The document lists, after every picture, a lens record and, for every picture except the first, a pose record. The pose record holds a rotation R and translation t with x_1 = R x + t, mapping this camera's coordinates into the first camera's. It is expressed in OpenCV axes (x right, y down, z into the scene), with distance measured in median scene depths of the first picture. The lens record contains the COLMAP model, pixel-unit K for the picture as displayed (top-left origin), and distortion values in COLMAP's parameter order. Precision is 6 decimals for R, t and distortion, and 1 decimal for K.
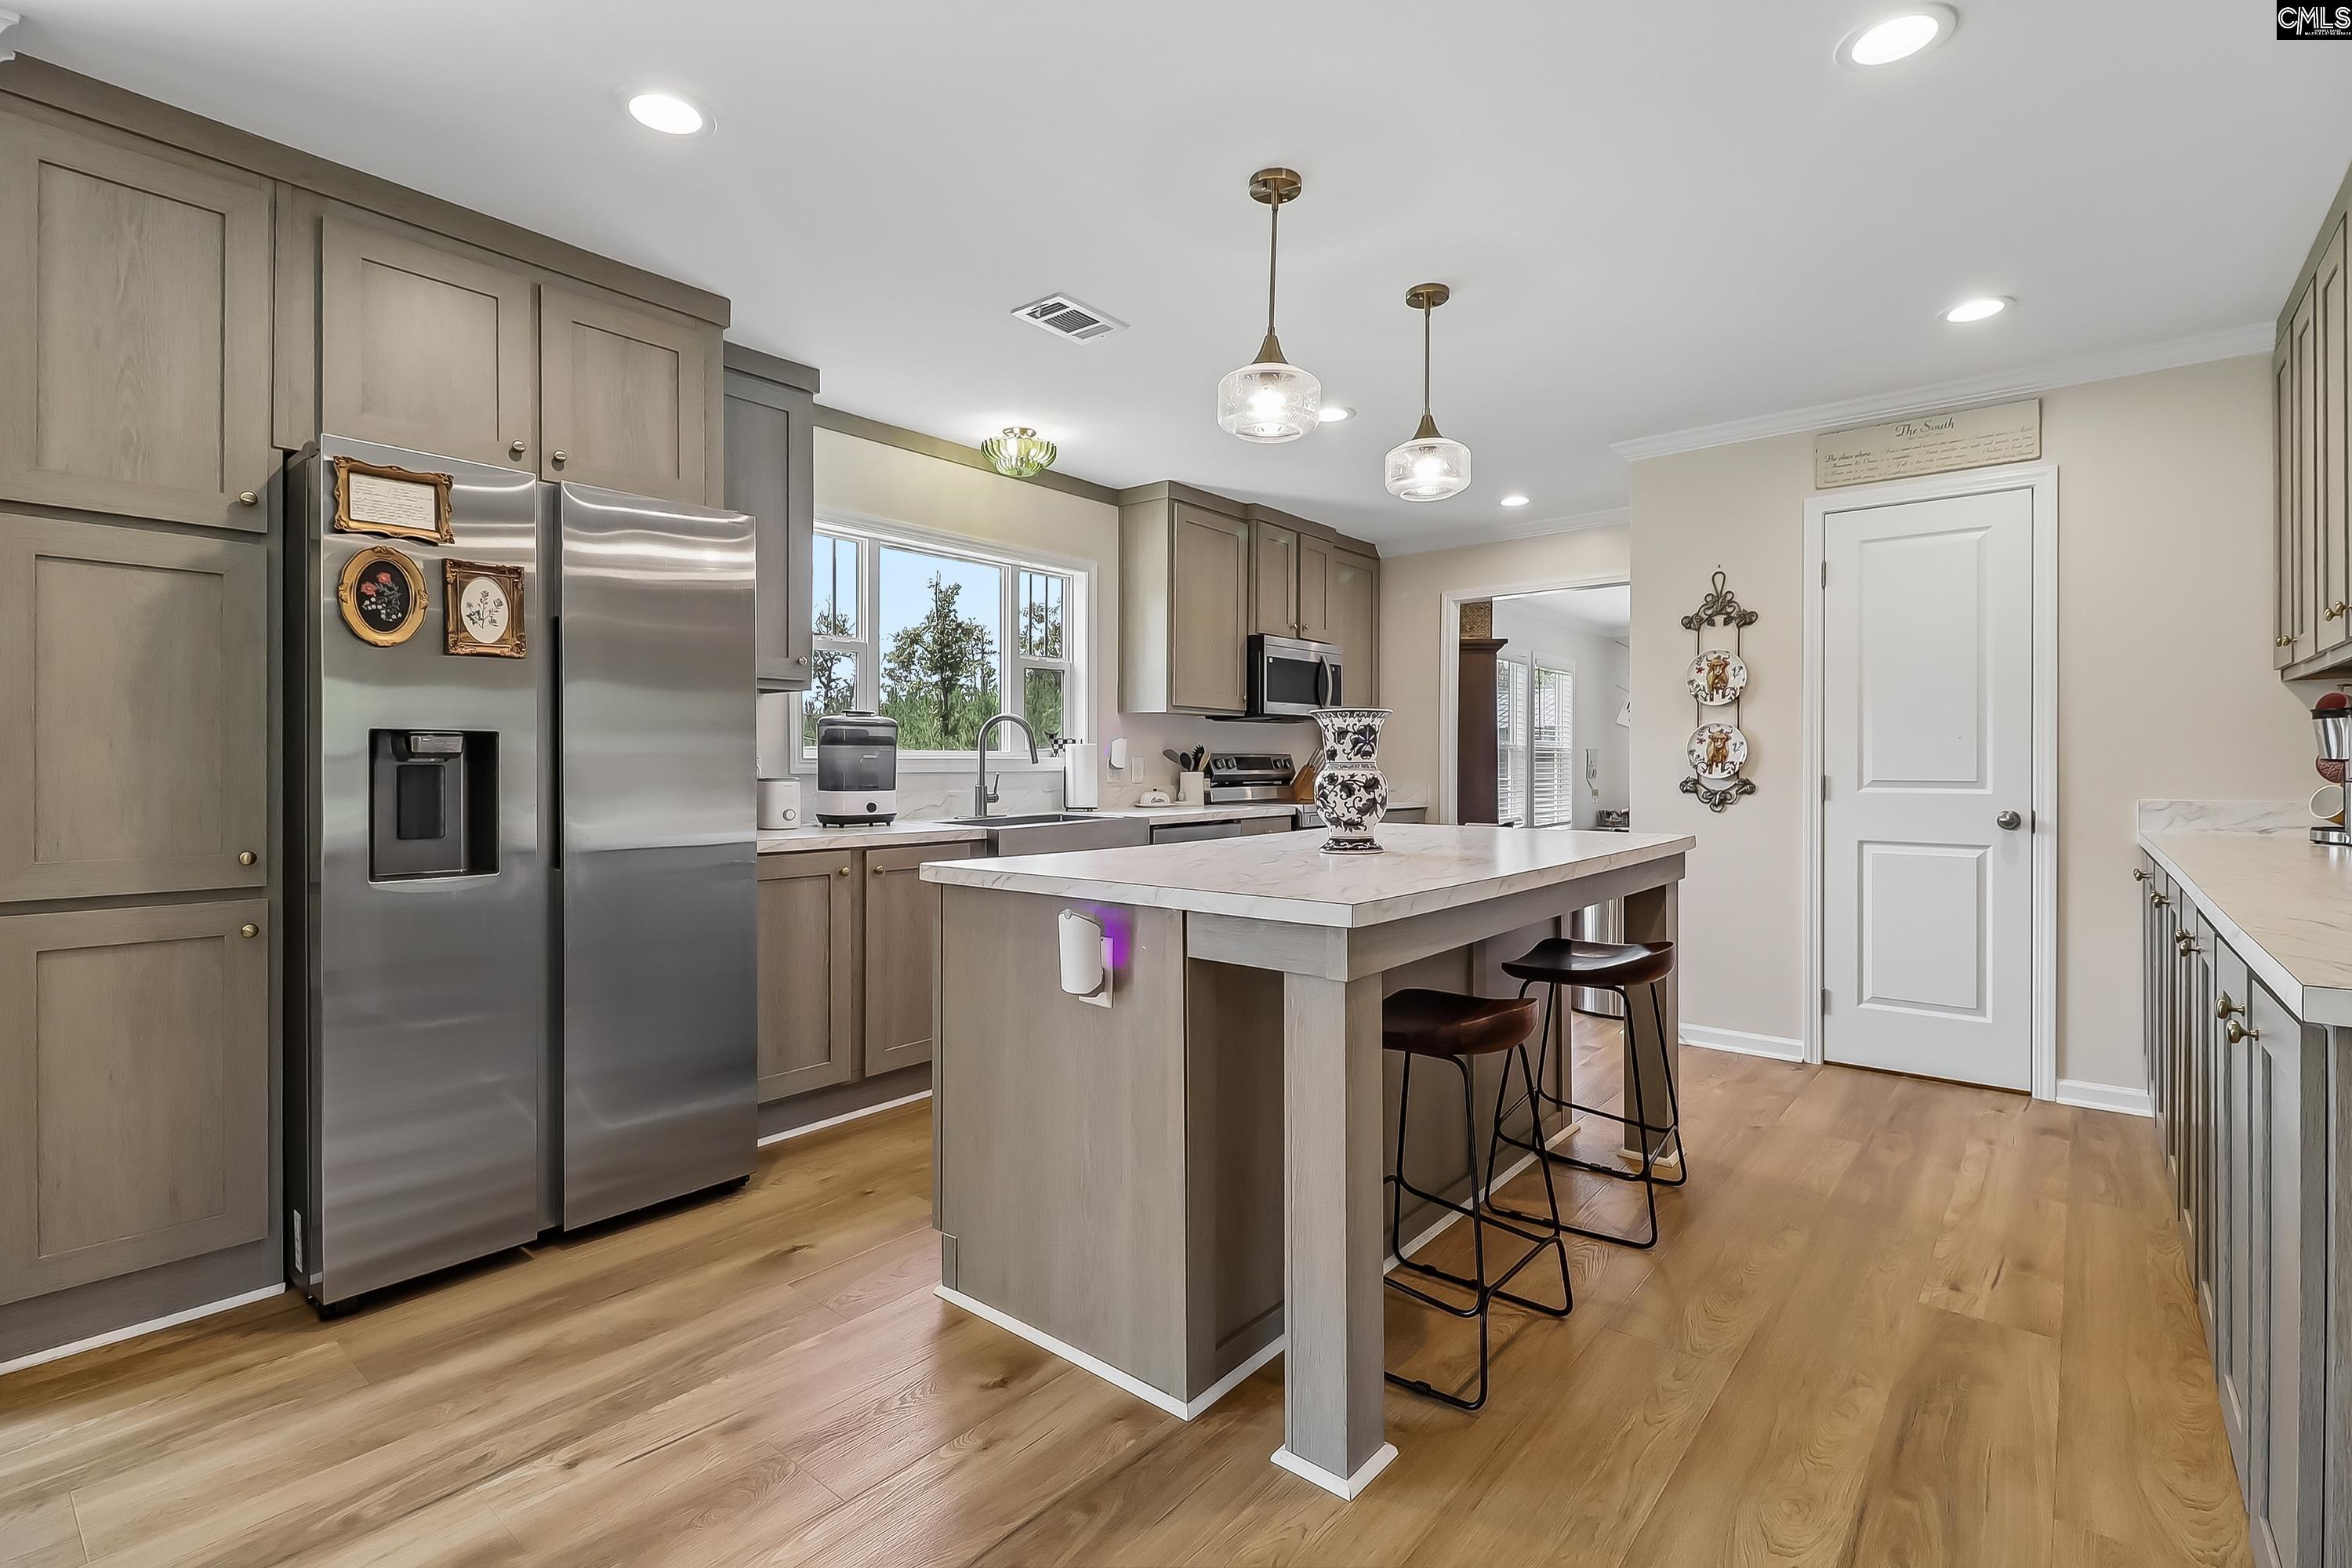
lens RADIAL K [[1093.7, 0, 1169.0], [0, 1093.7, 772.7], [0, 0, 1]] dist [0.000160, -0.000393]
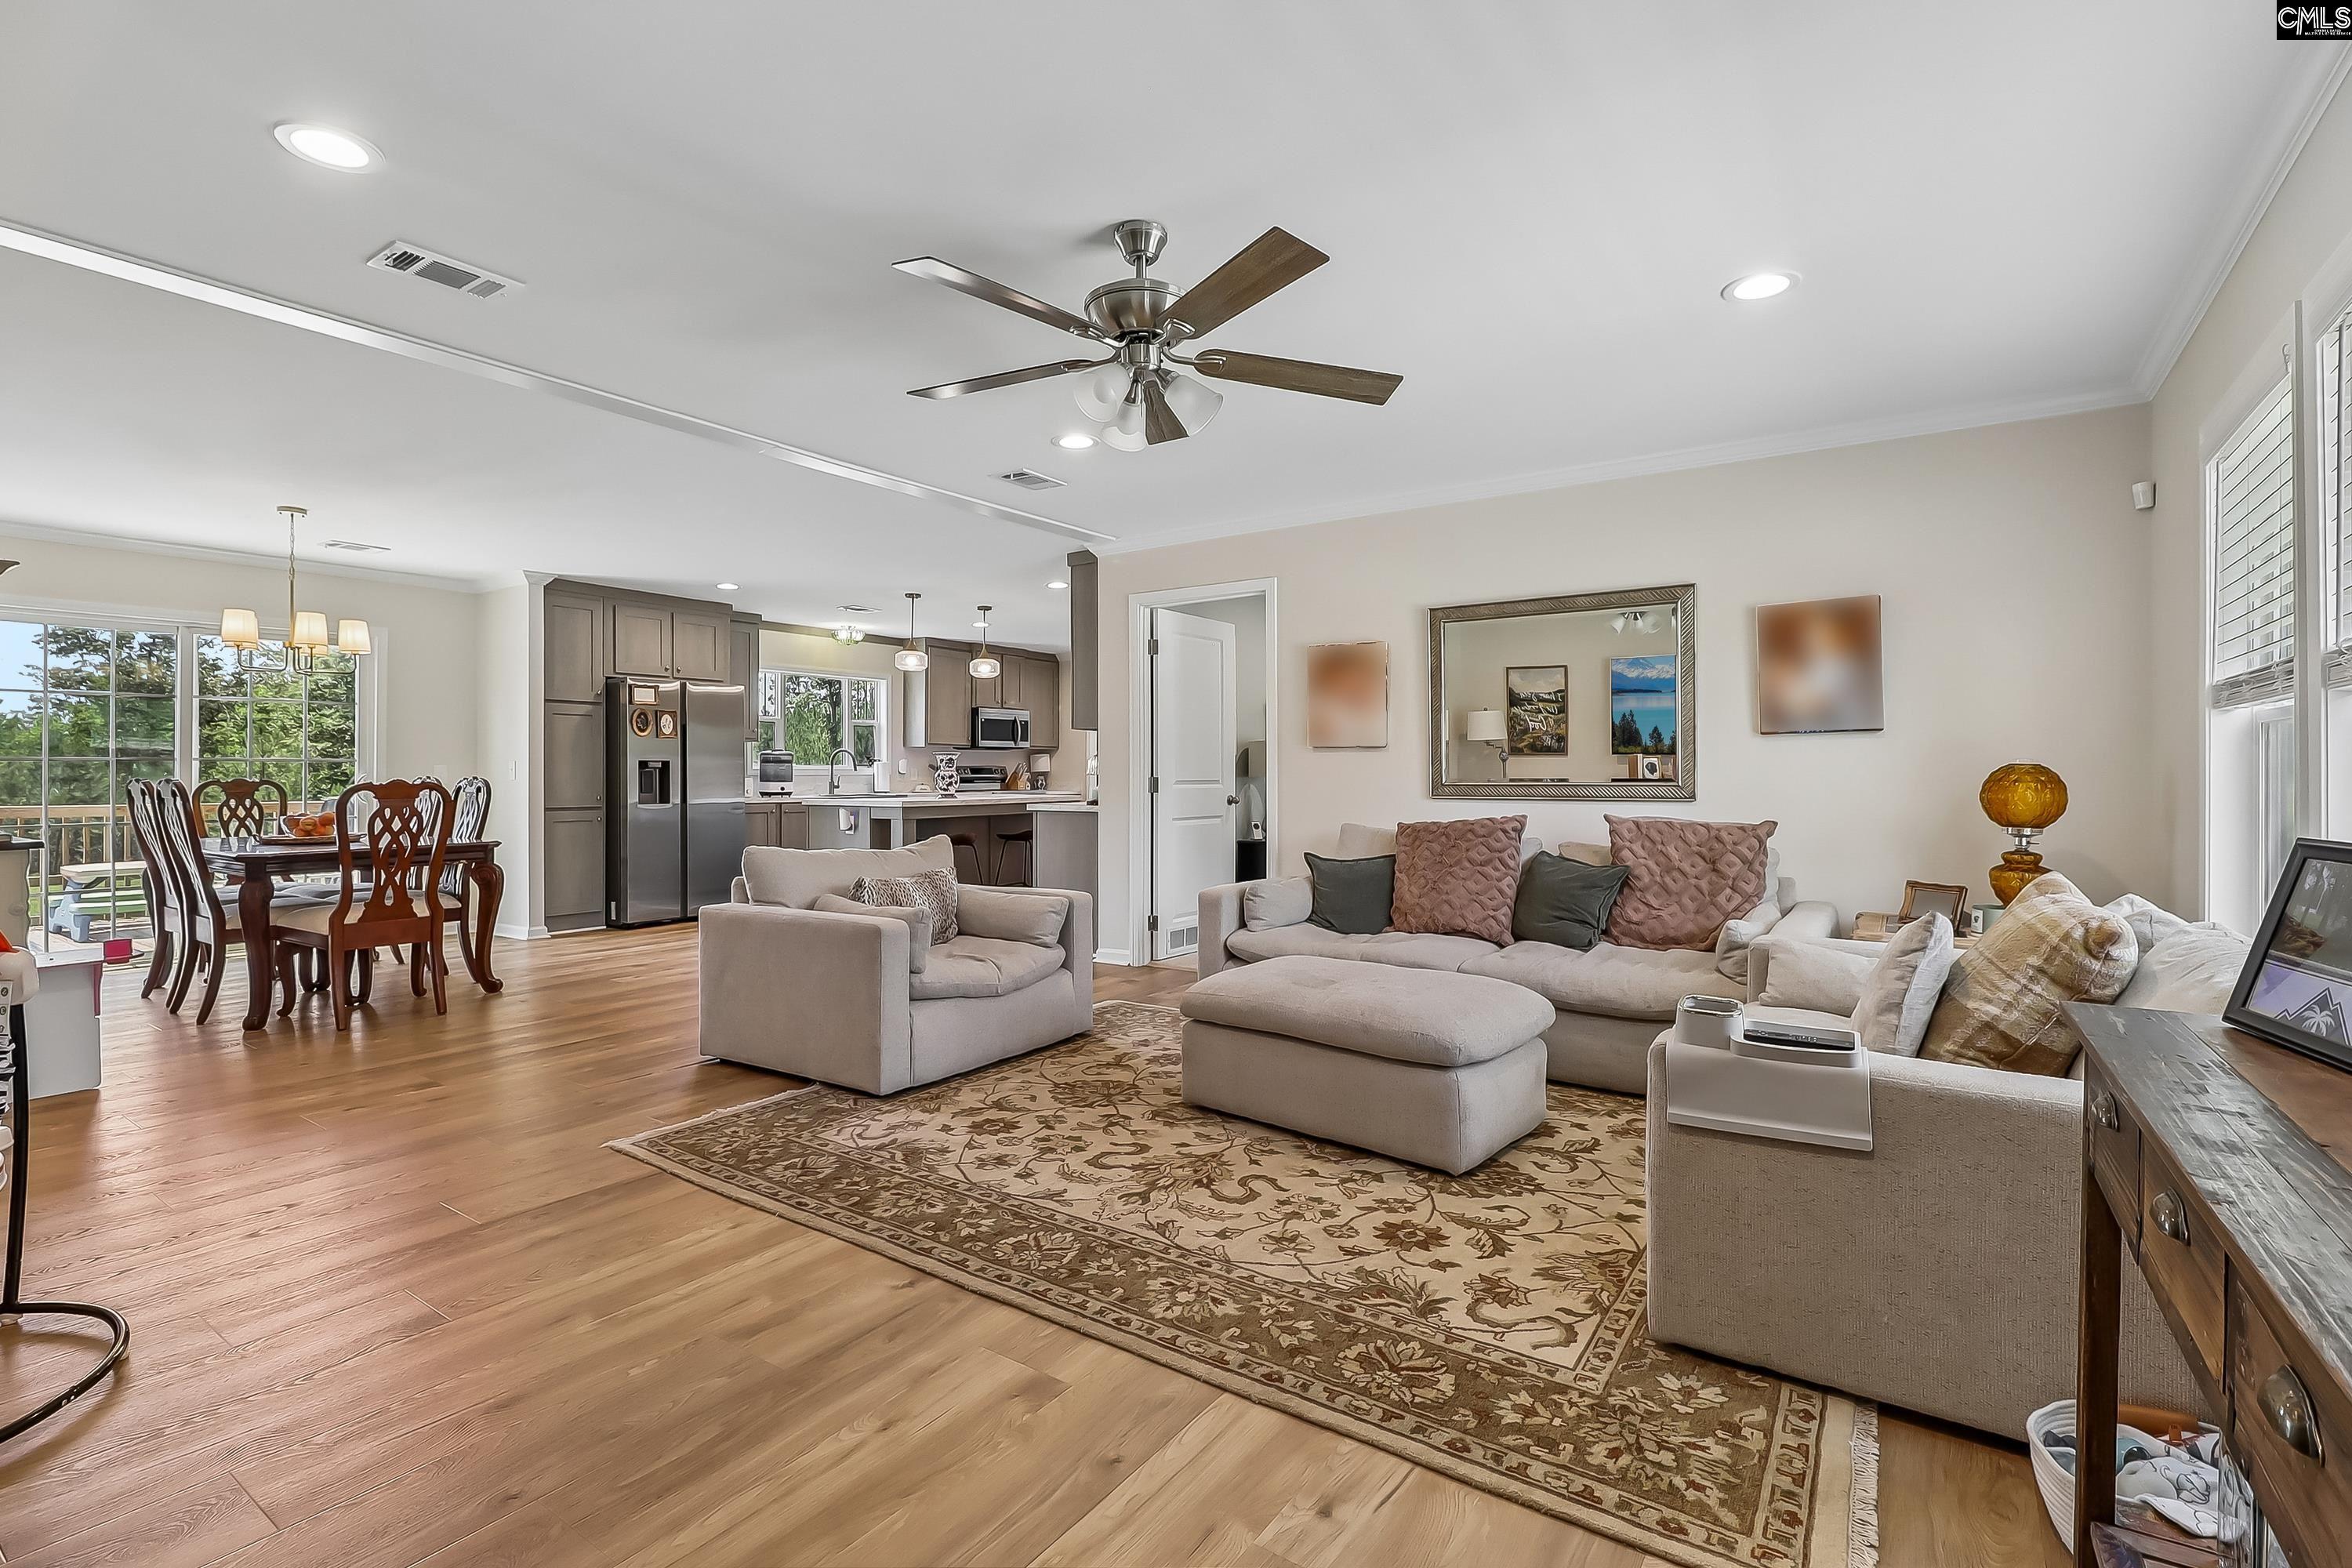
lens RADIAL K [[999.5, 0, 1176.0], [0, 999.5, 784.0], [0, 0, 1]] dist [-0.014298, -0.000039]
pose [[0.991715, -0.002282, 0.128437, 0.305245], [0.001967, 0.999995, 0.002578, 0.016912], [-0.128442, -0.002304, 0.991714, -1.289618]]
